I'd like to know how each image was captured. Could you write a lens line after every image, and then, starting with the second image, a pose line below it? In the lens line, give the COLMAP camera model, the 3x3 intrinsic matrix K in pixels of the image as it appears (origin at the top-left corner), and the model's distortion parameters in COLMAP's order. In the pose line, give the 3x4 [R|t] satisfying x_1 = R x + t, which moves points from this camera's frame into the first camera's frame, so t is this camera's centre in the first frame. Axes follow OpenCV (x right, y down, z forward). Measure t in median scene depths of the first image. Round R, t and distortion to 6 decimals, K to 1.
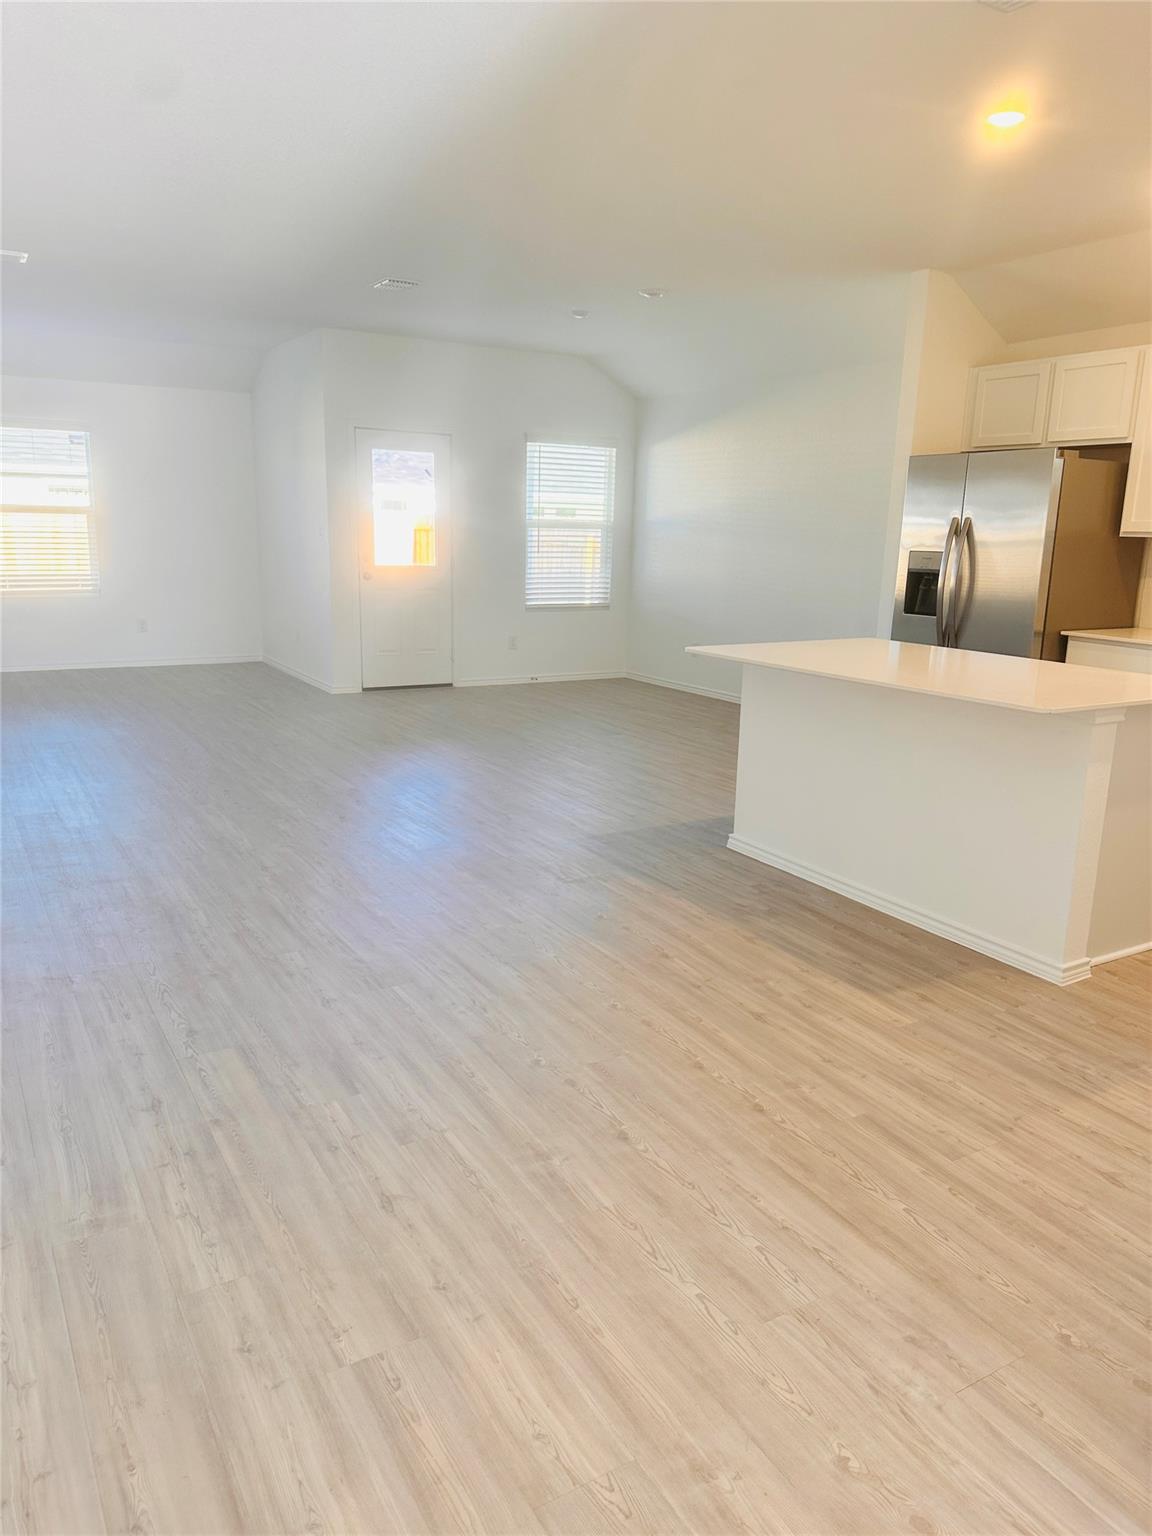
lens RADIAL K [[1077.7, 0, 576.0], [0, 1077.7, 768.0], [0, 0, 1]] dist [0.065255, -0.000188]
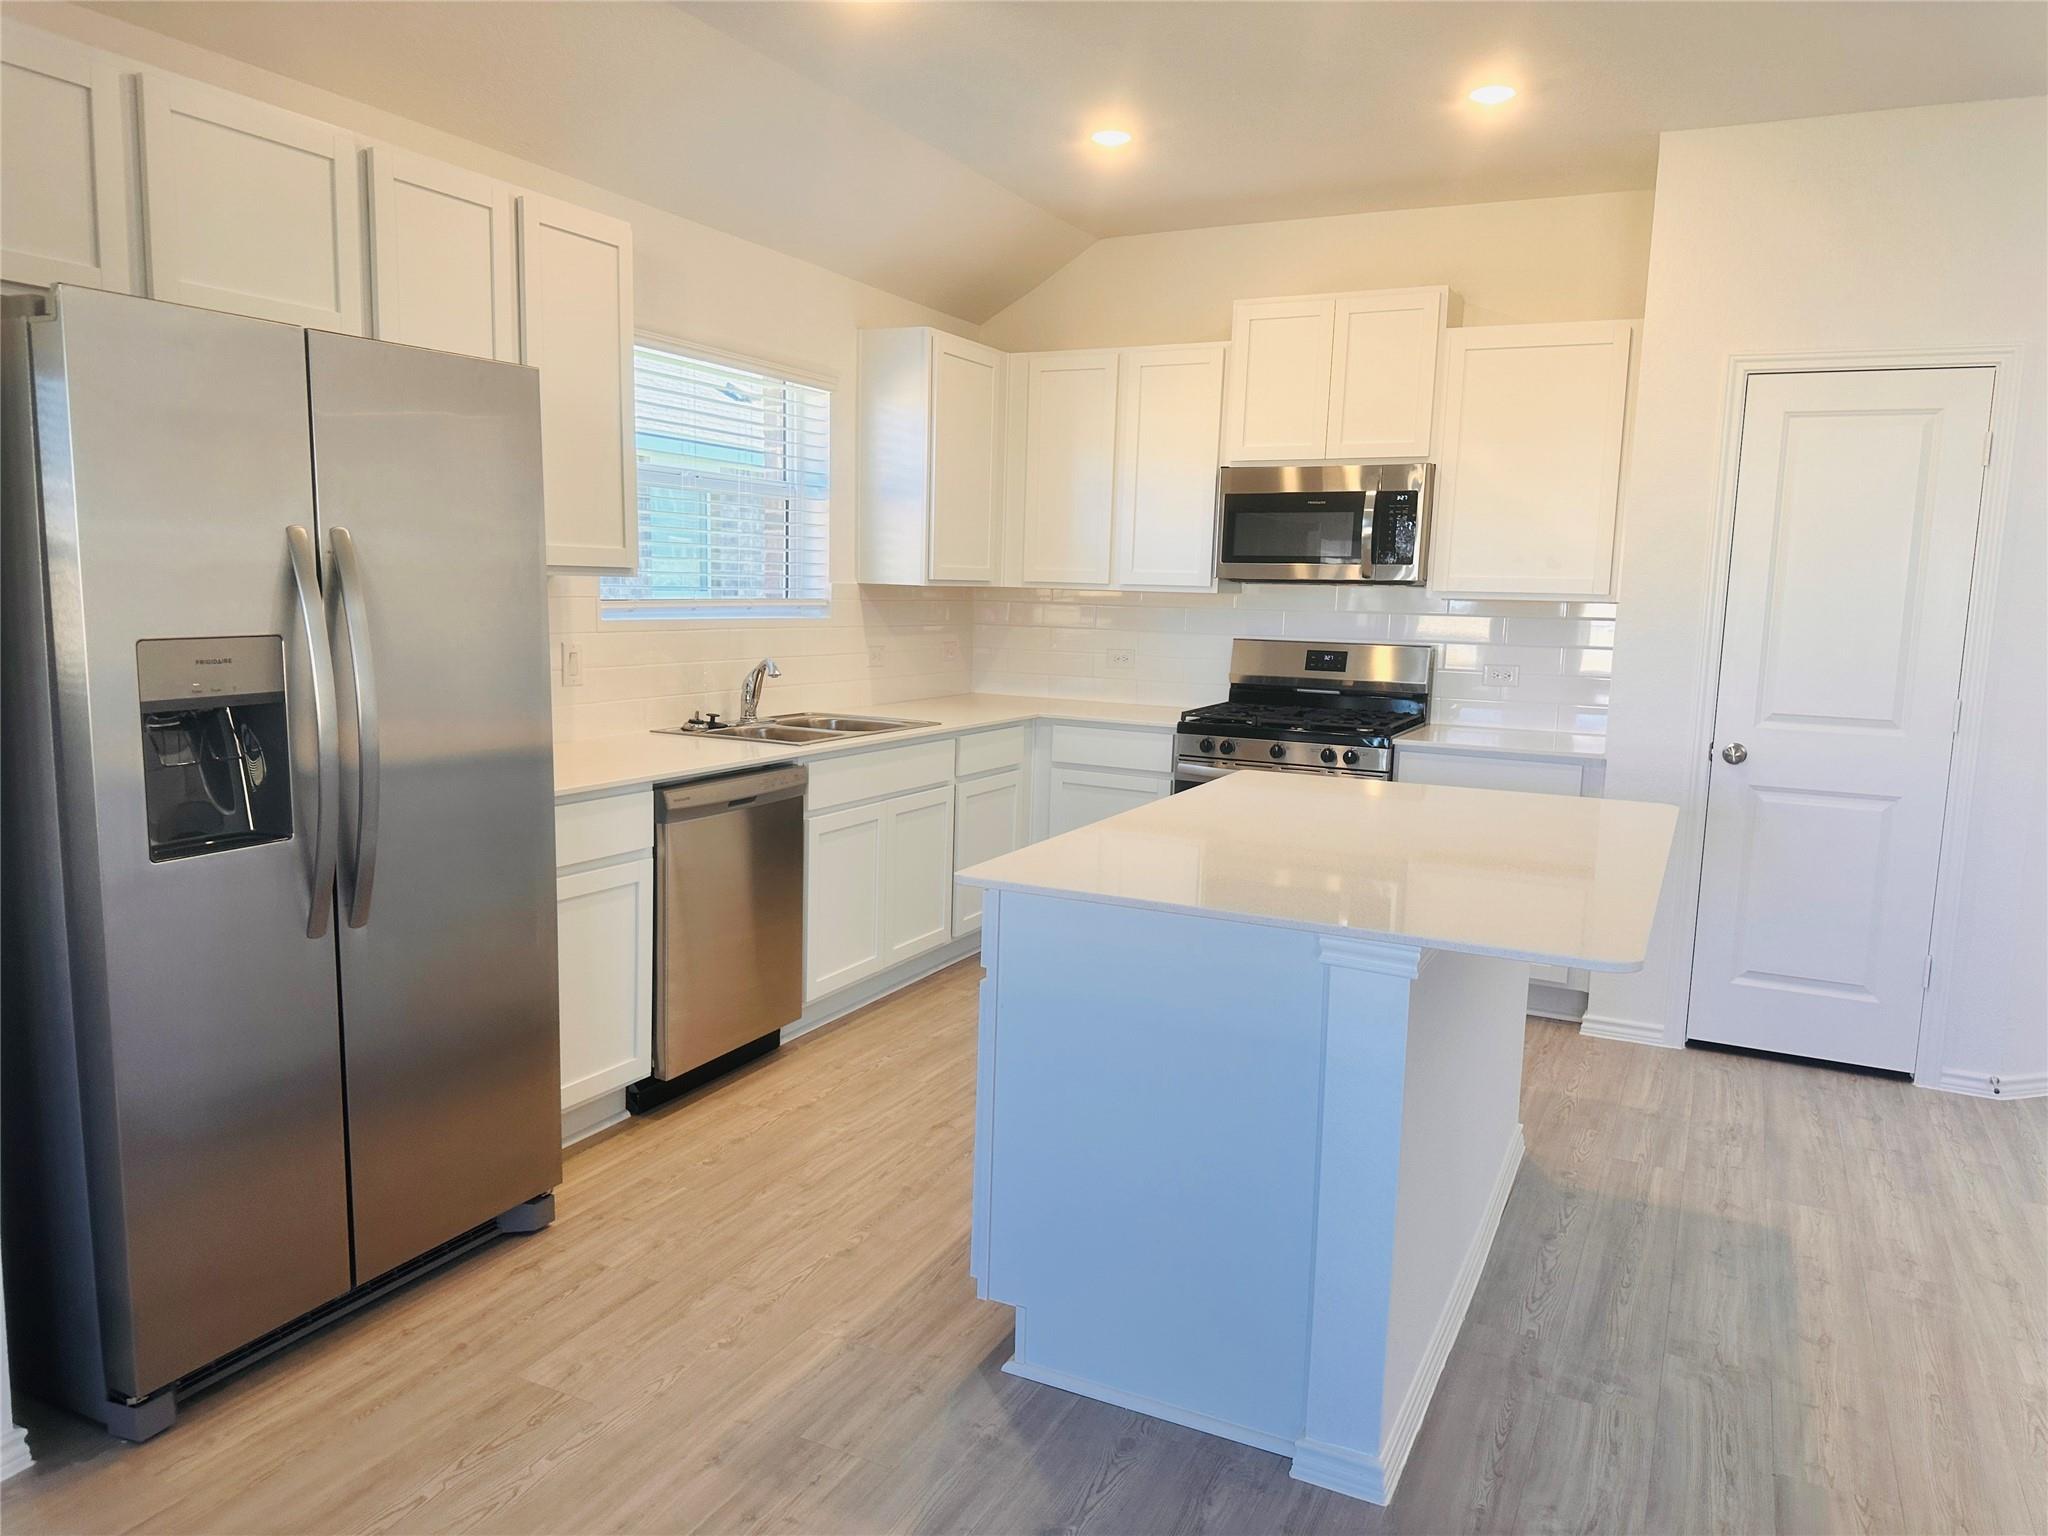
lens RADIAL K [[1467.9, 0, 1024.0], [0, 1467.9, 768.0], [0, 0, 1]] dist [-0.001266, 0.000931]
pose [[-0.542487, -0.151843, 0.826227, -0.209701], [0.144512, 0.951999, 0.269842, -0.415244], [-0.827541, 0.265786, -0.494503, 1.778751]]
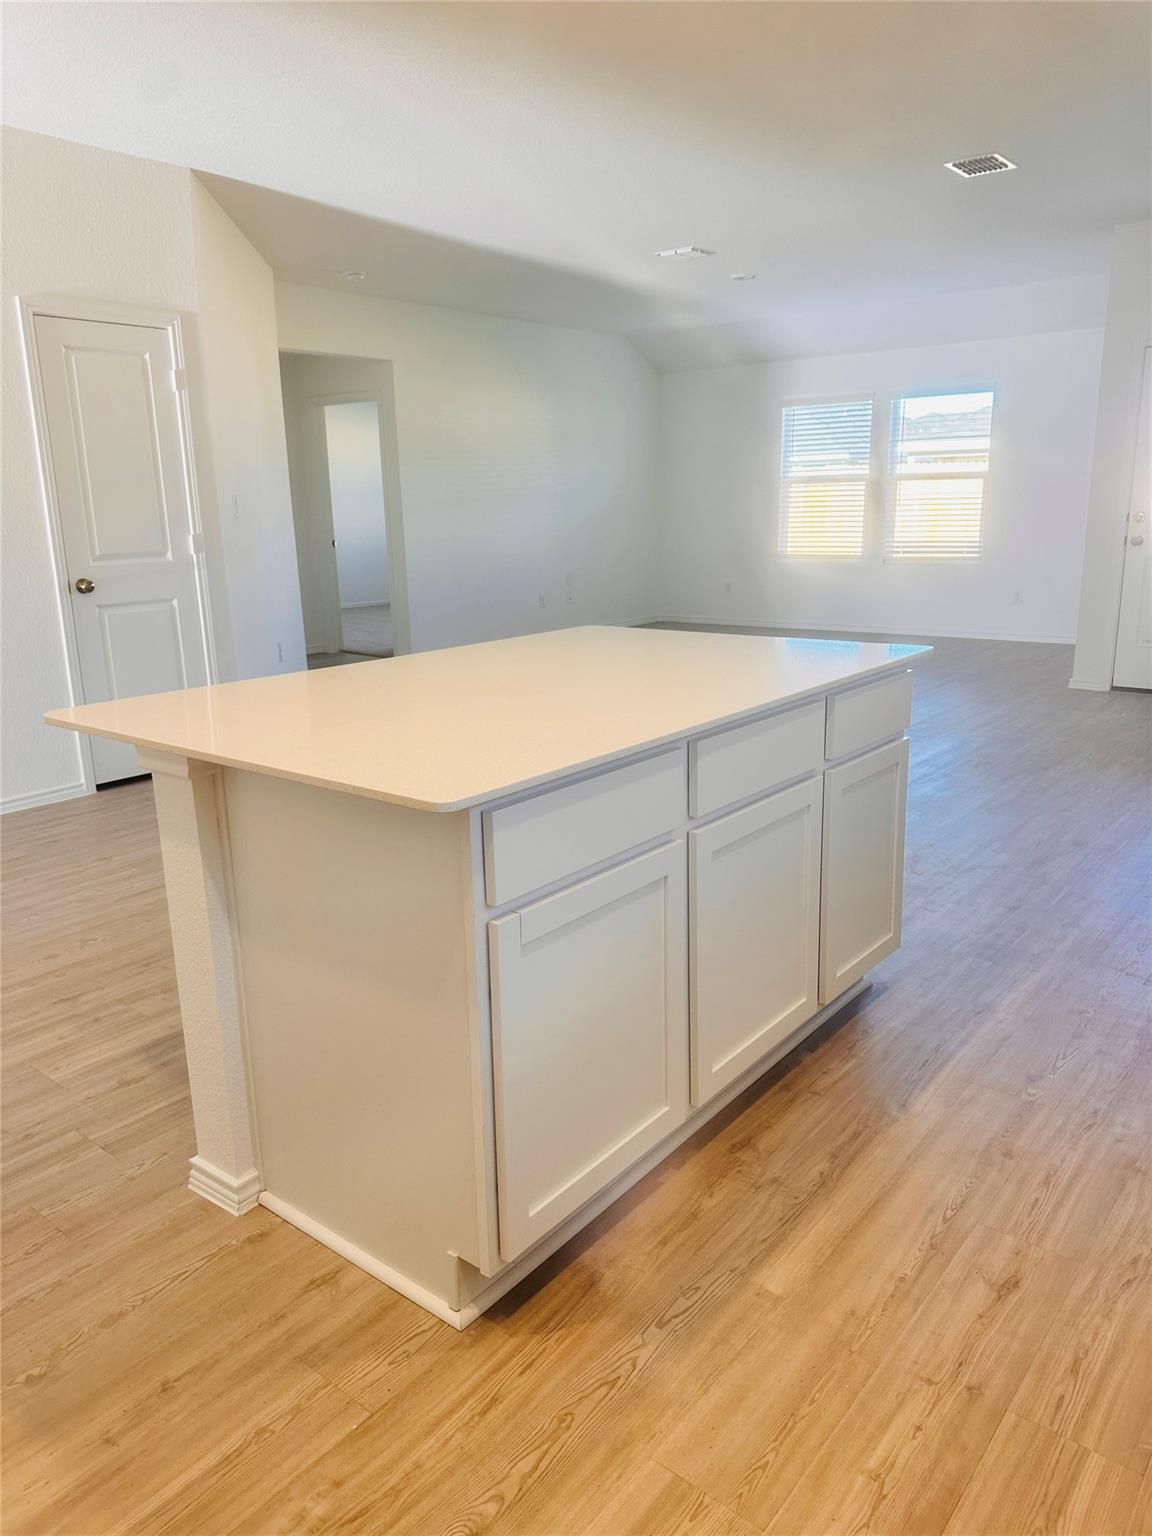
lens RADIAL K [[1100.9, 0, 576.0], [0, 1100.9, 768.0], [0, 0, 1]] dist [-0.001266, 0.000931]
pose [[0.343568, 0.193046, -0.919073, 1.047283], [-0.175835, 0.974561, 0.138971, -0.153677], [0.922520, 0.113860, 0.368772, 0.952153]]
